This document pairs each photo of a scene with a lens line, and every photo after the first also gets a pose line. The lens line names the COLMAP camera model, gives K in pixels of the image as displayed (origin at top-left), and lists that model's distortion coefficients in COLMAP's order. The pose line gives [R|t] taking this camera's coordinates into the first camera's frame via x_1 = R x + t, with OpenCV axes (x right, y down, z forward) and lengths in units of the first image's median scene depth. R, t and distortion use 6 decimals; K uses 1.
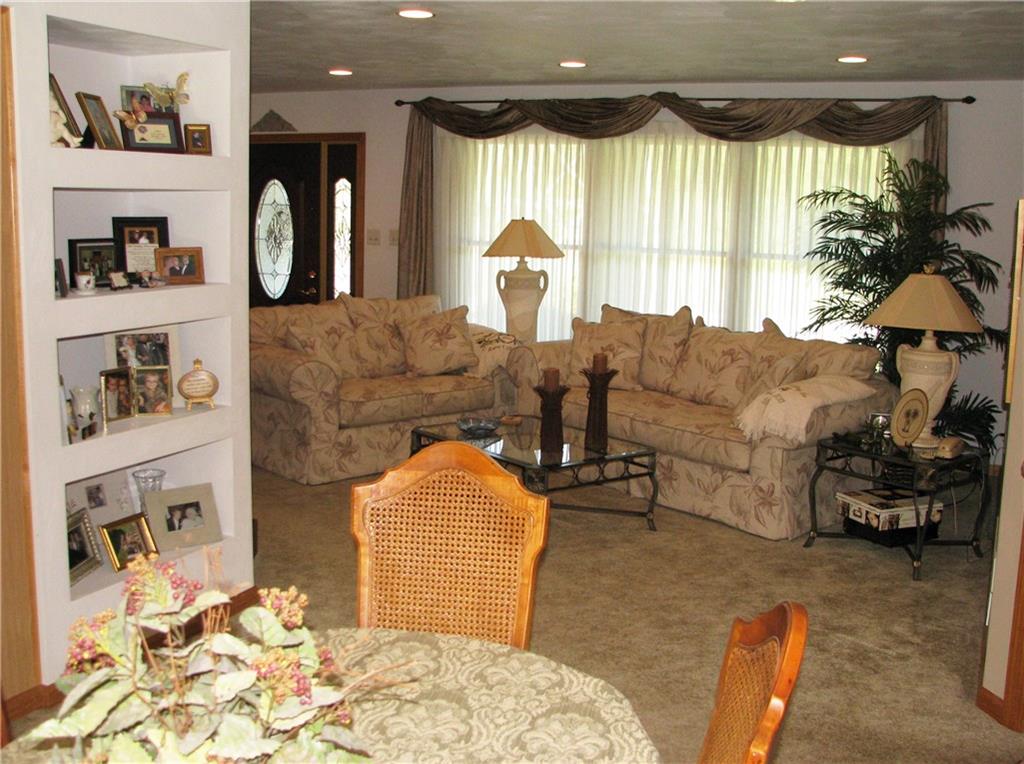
lens RADIAL K [[1130.3, 0, 504.8], [0, 1130.3, 385.4], [0, 0, 1]] dist [-0.127974, 0.021426]
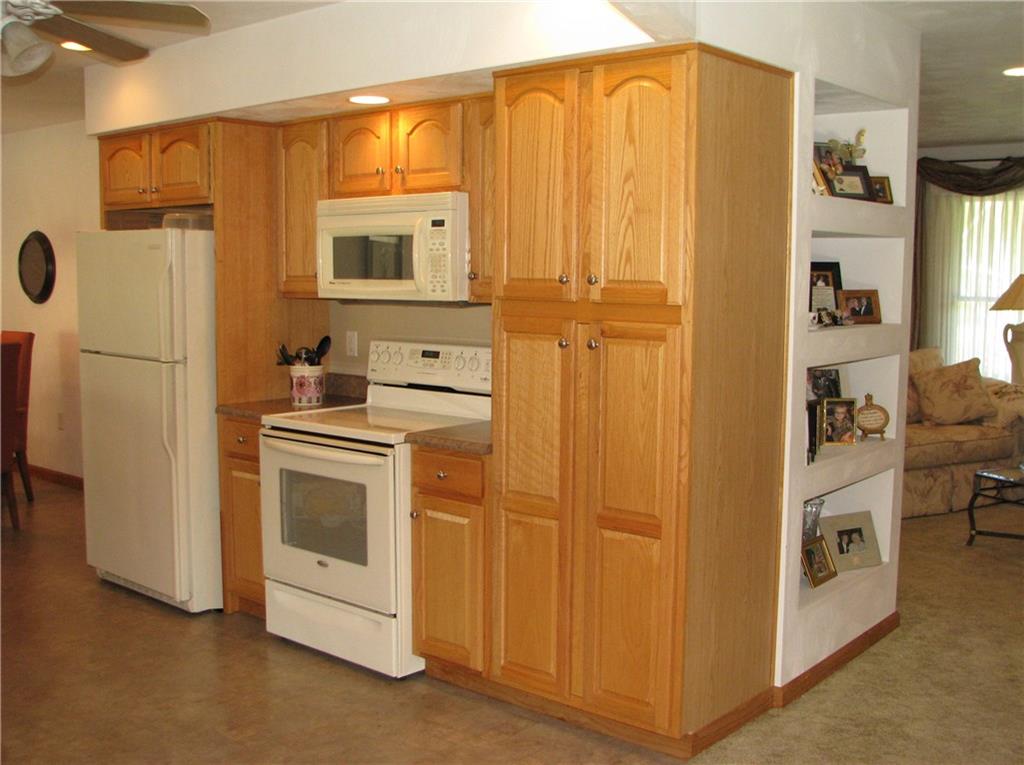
lens RADIAL K [[1120.2, 0, 516.1], [0, 1120.2, 391.8], [0, 0, 1]] dist [-0.189576, 0.269466]
pose [[0.967859, 0.008746, -0.251342, -0.218651], [-0.022550, 0.998388, -0.052094, 0.024232], [0.250481, 0.056088, 0.966496, -0.069010]]
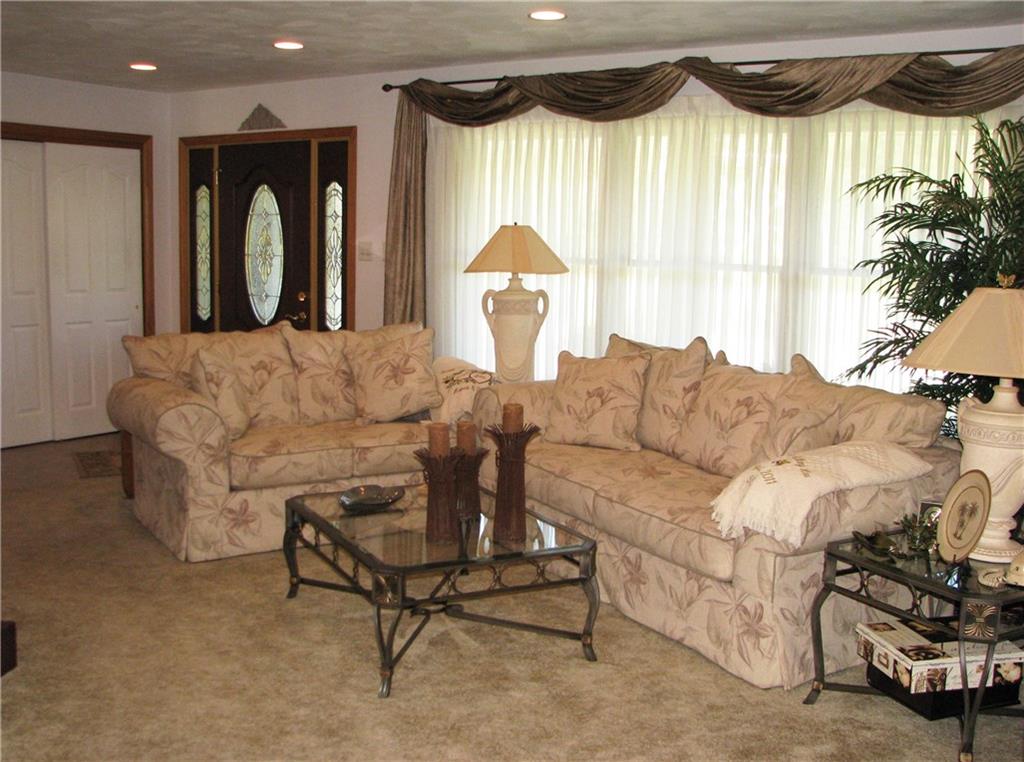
lens RADIAL K [[1120.2, 0, 516.1], [0, 1120.2, 390.3], [0, 0, 1]] dist [-0.189576, 0.269466]
pose [[0.986574, 0.017123, -0.162417, 0.168847], [-0.020833, 0.999559, -0.021166, -0.018643], [0.161983, 0.024266, 0.986495, 0.277399]]
